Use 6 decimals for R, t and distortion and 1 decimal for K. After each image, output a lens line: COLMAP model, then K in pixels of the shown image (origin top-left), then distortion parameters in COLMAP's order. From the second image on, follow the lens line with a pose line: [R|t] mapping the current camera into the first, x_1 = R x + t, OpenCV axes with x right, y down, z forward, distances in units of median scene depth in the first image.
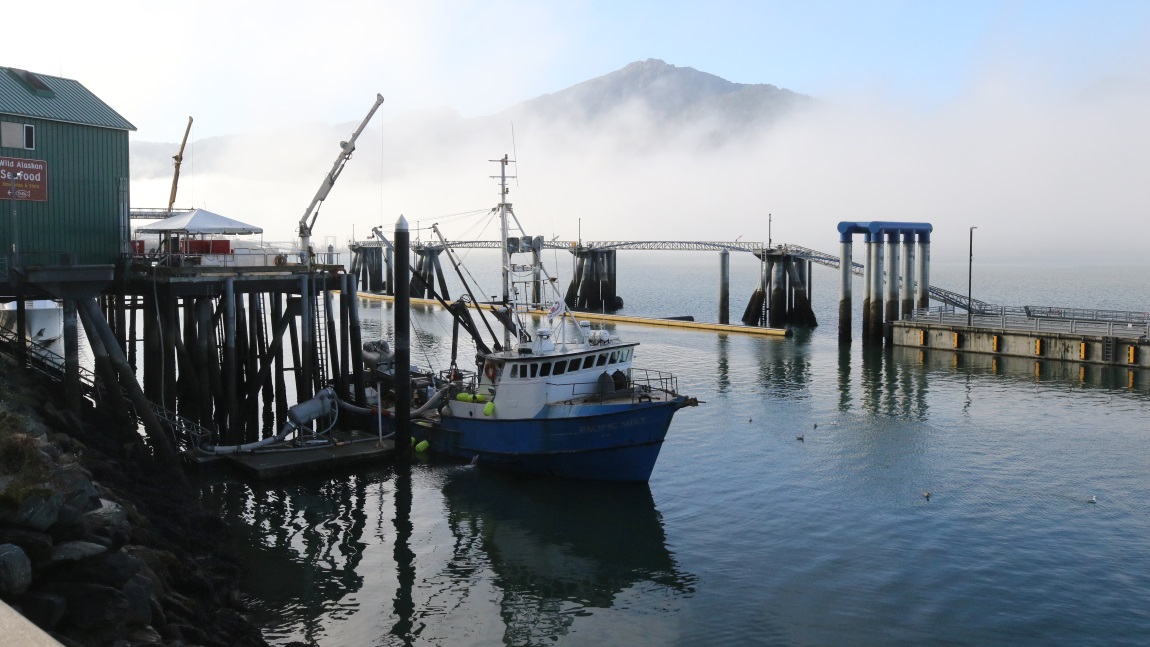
lens RADIAL K [[1105.9, 0, 575.0], [0, 1105.9, 323.5], [0, 0, 1]] dist [-0.007373, -0.002941]
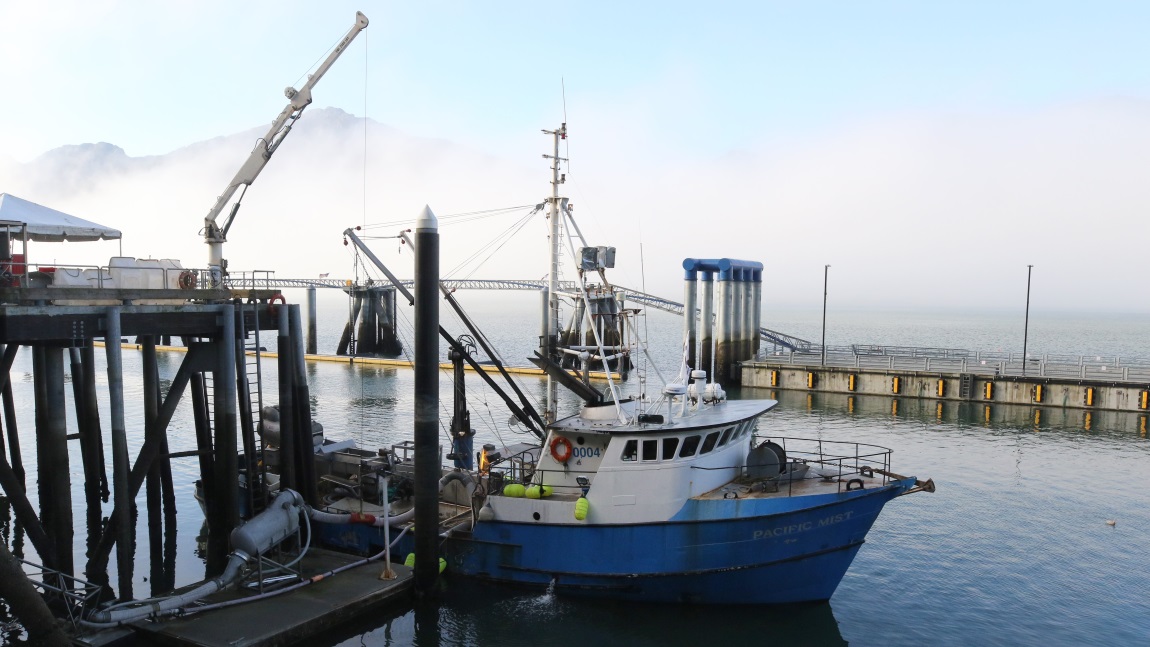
lens RADIAL K [[967.1, 0, 575.9], [0, 967.1, 401.7], [0, 0, 1]] dist [-0.014373, -0.004150]
pose [[0.929613, -0.033399, 0.367020, -0.255314], [0.019430, 0.998942, 0.041691, -0.008731], [-0.368024, -0.031625, 0.929278, 0.419545]]
